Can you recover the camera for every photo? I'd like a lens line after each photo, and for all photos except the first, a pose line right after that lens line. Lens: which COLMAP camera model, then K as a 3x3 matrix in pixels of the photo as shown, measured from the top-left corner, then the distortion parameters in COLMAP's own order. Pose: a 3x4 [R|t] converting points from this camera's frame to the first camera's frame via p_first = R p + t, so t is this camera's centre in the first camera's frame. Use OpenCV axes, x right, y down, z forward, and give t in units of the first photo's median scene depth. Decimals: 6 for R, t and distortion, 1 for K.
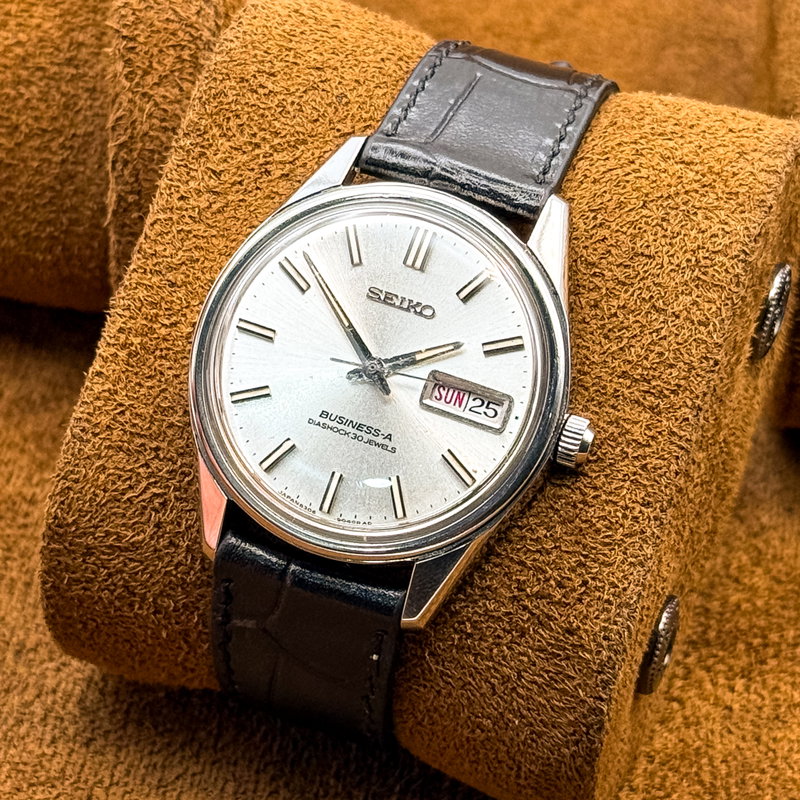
lens RADIAL K [[2814.6, 0, 336.7], [0, 2814.6, 410.0], [0, 0, 1]] dist [0.365731, -1.581331]
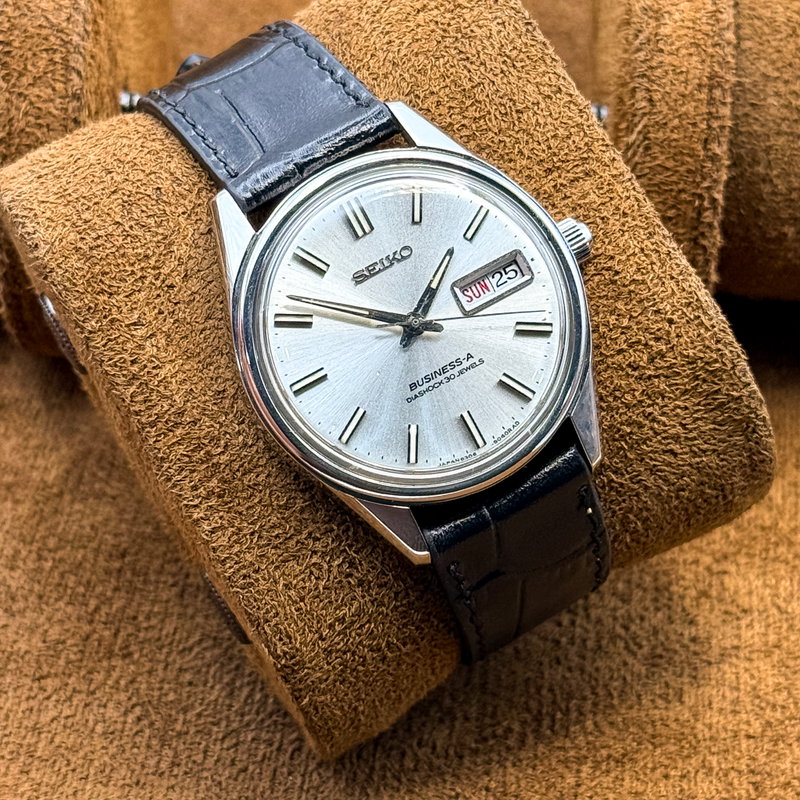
lens RADIAL K [[2814.6, 0, 336.7], [0, 2814.6, 410.0], [0, 0, 1]] dist [0.365731, -1.581331]
pose [[0.624934, -0.714386, 0.314819, -0.361451], [0.714441, 0.685903, 0.138241, -0.159090], [-0.314693, 0.138528, 0.939031, 0.000094]]
